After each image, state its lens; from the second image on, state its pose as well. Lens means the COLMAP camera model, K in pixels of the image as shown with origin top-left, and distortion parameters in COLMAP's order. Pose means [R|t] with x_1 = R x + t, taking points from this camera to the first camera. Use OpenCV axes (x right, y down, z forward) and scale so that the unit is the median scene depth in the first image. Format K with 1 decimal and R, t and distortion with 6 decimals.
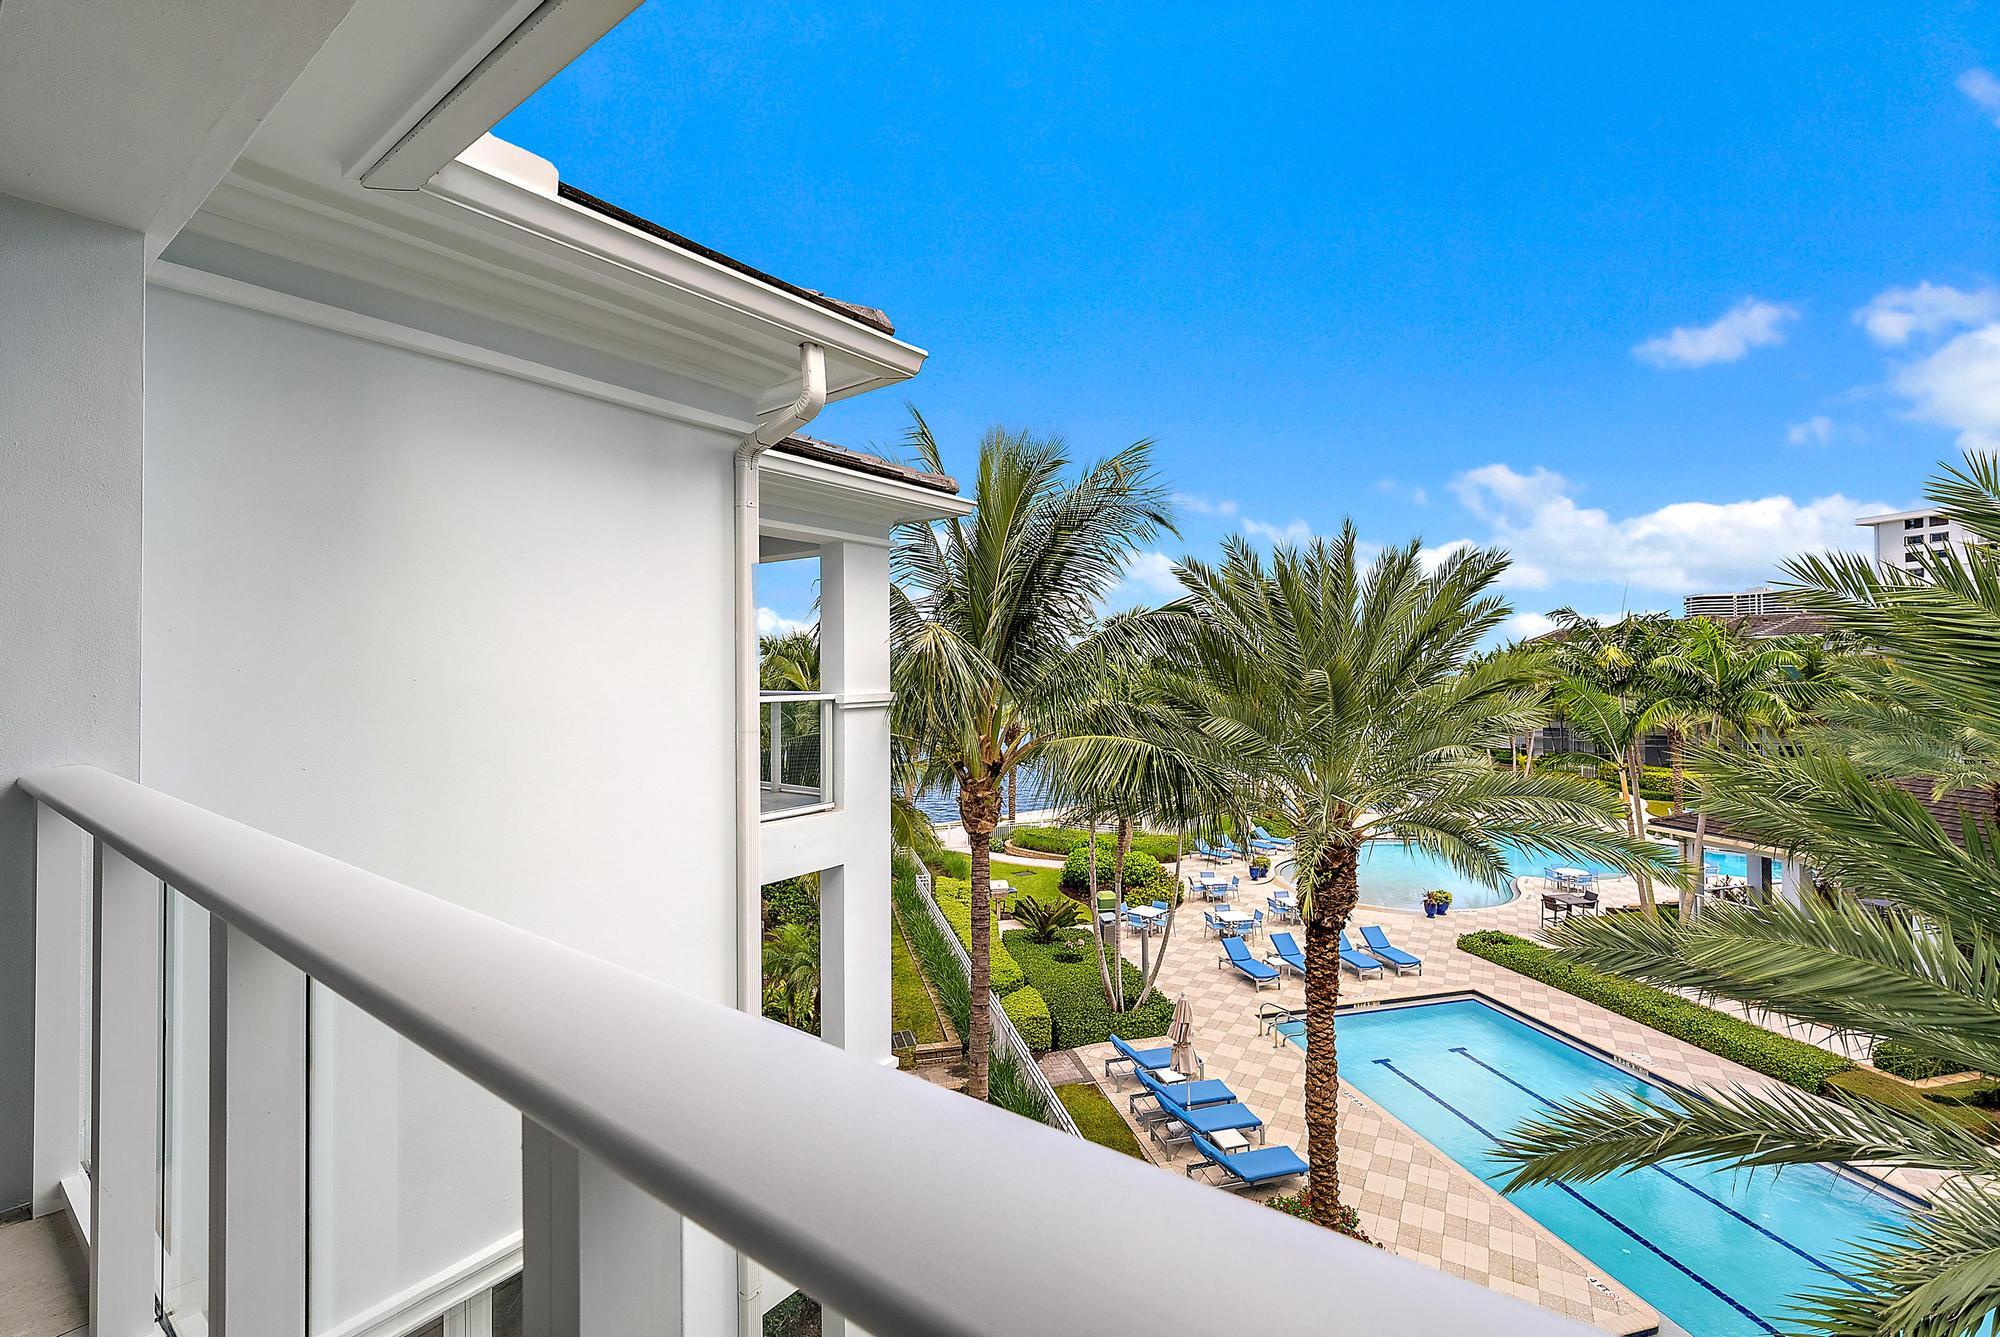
lens RADIAL K [[836.6, 0, 999.5], [0, 836.6, 656.5], [0, 0, 1]] dist [-0.002275, -0.000248]
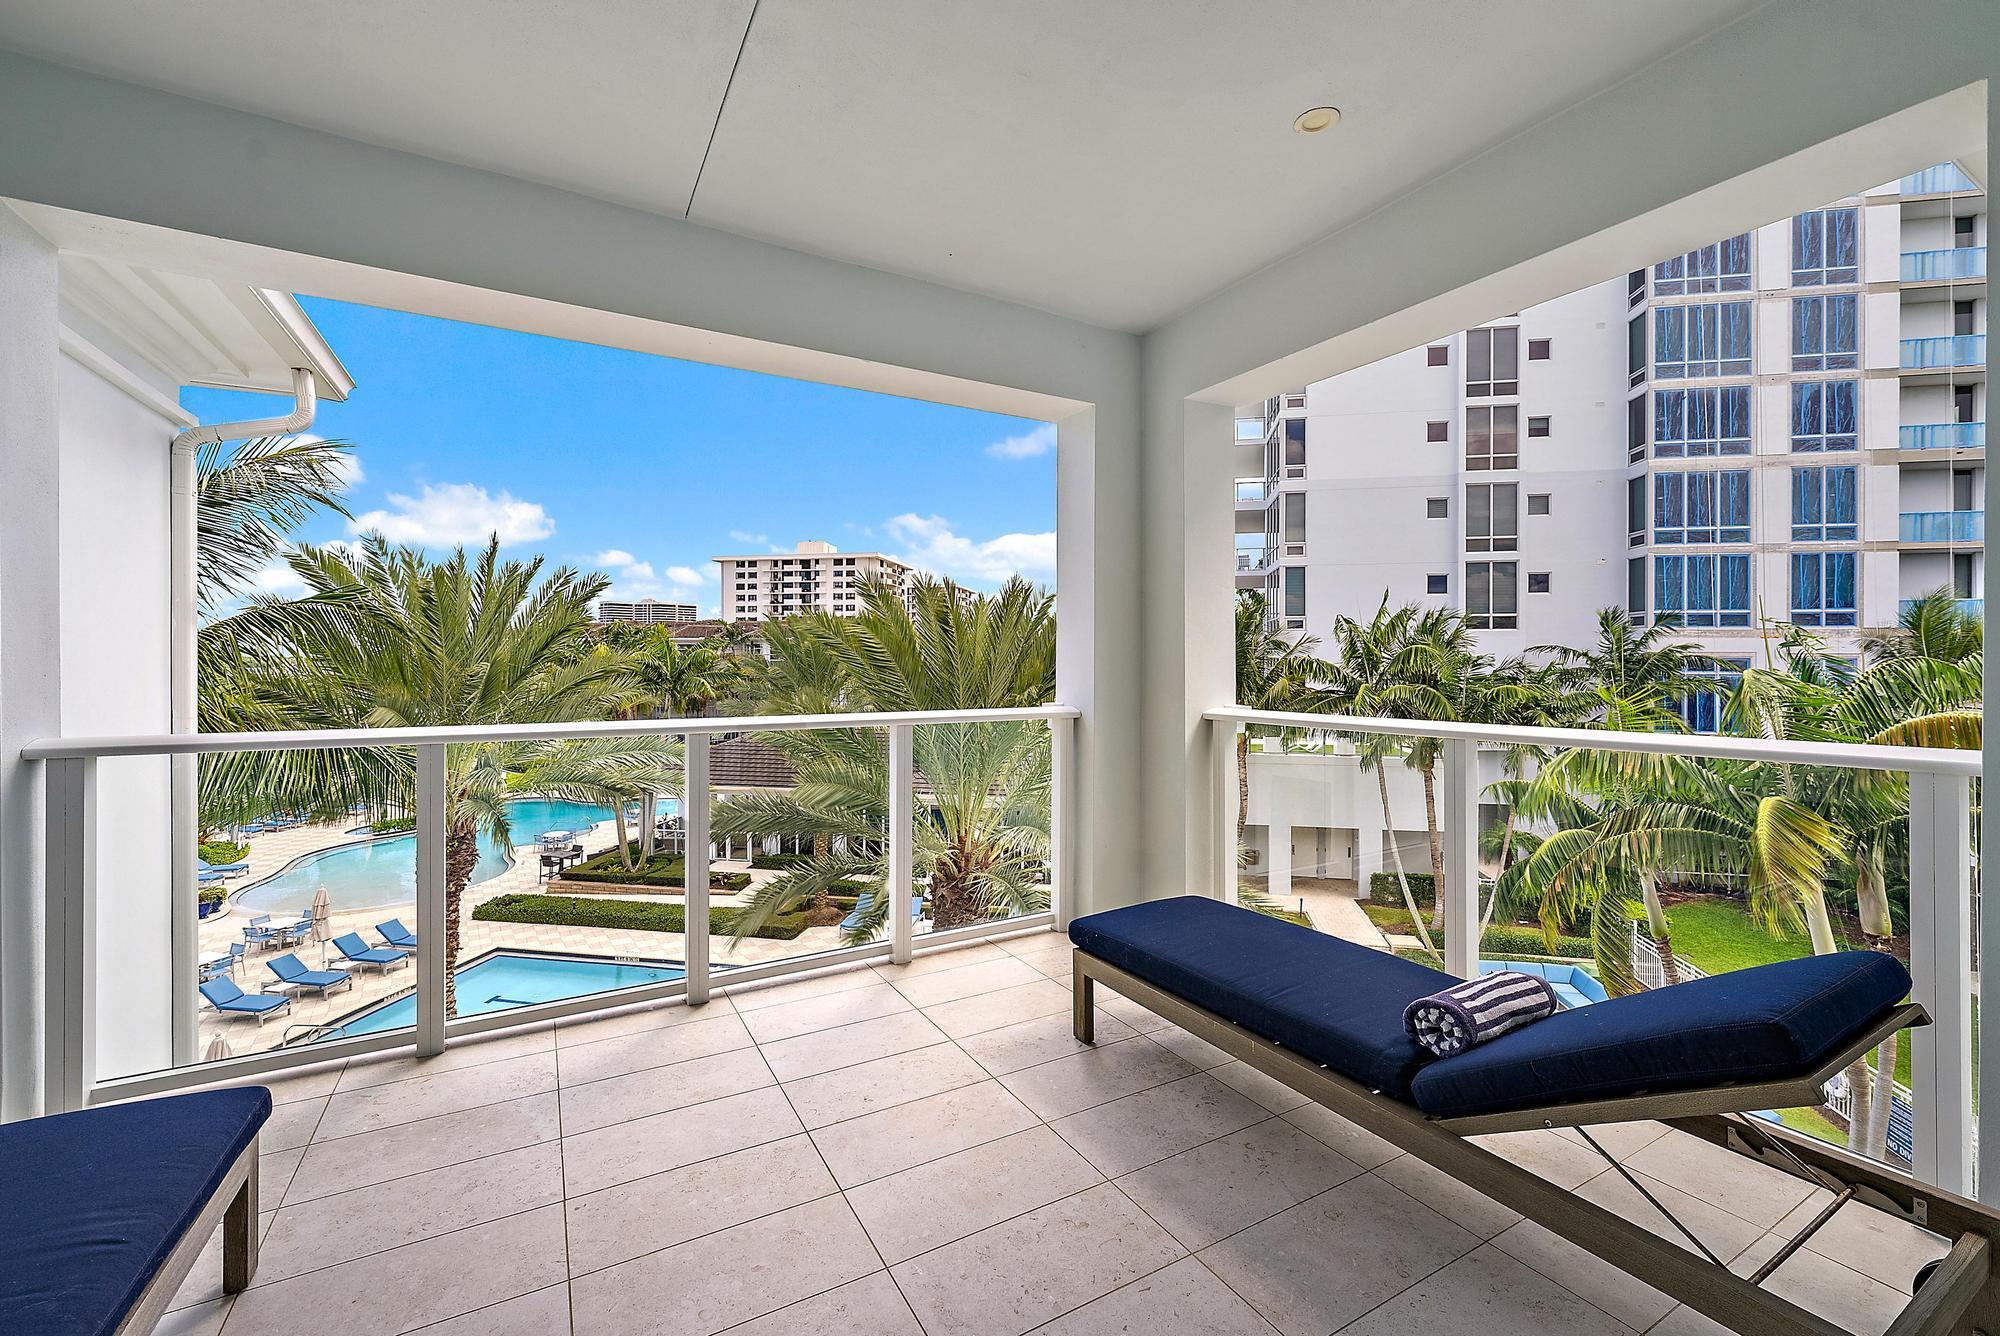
lens RADIAL K [[836.6, 0, 1004.8], [0, 836.6, 662.6], [0, 0, 1]] dist [-0.002275, -0.000248]
pose [[0.403714, 0.001619, 0.914884, -0.169812], [-0.015148, 0.999873, 0.004915, 0.000595], [-0.914760, -0.015843, 0.403688, -0.063855]]
